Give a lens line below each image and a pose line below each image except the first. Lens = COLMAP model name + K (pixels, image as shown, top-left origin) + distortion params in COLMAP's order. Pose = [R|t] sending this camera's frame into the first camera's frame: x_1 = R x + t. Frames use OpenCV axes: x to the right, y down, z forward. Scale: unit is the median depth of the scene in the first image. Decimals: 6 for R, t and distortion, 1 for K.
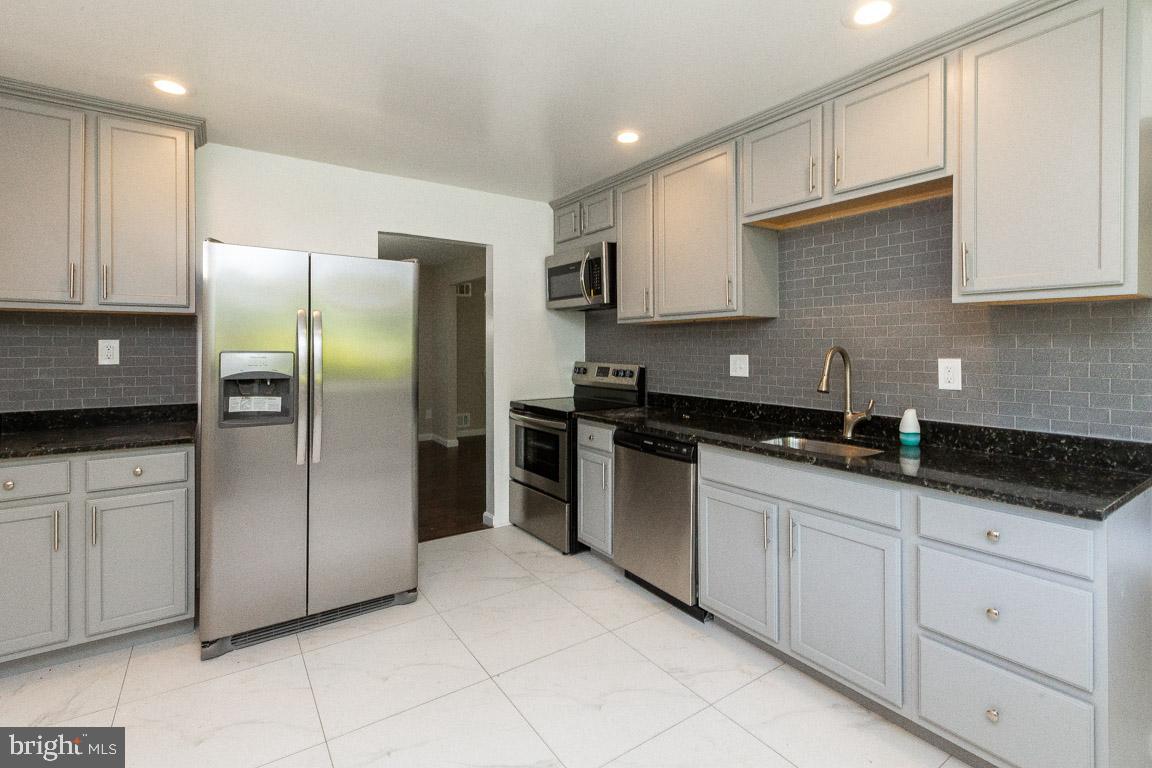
lens RADIAL K [[520.1, 0, 573.6], [0, 520.1, 368.4], [0, 0, 1]] dist [0.002573, 0.000031]
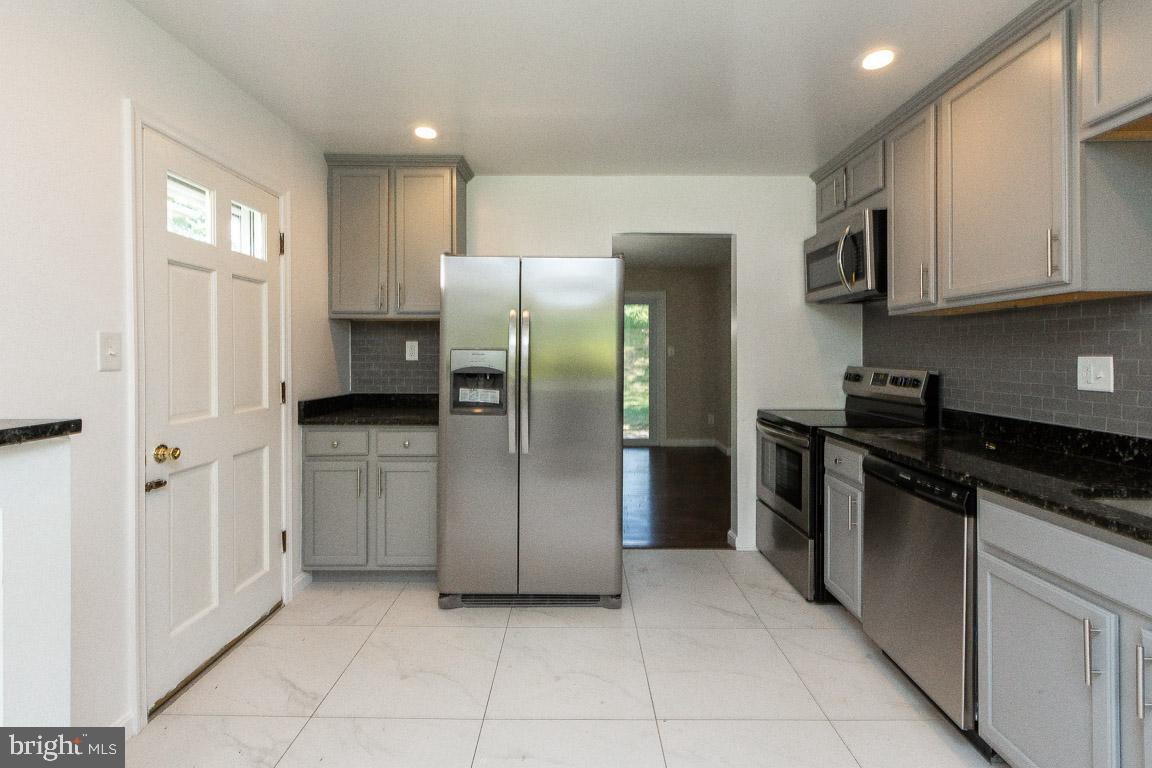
lens RADIAL K [[520.1, 0, 573.6], [0, 520.1, 368.4], [0, 0, 1]] dist [0.002573, 0.000031]
pose [[0.829992, 0.018957, -0.557453, 0.143130], [-0.025533, 0.999666, -0.004021, 0.006803], [0.557190, 0.017571, 0.830199, 0.128694]]
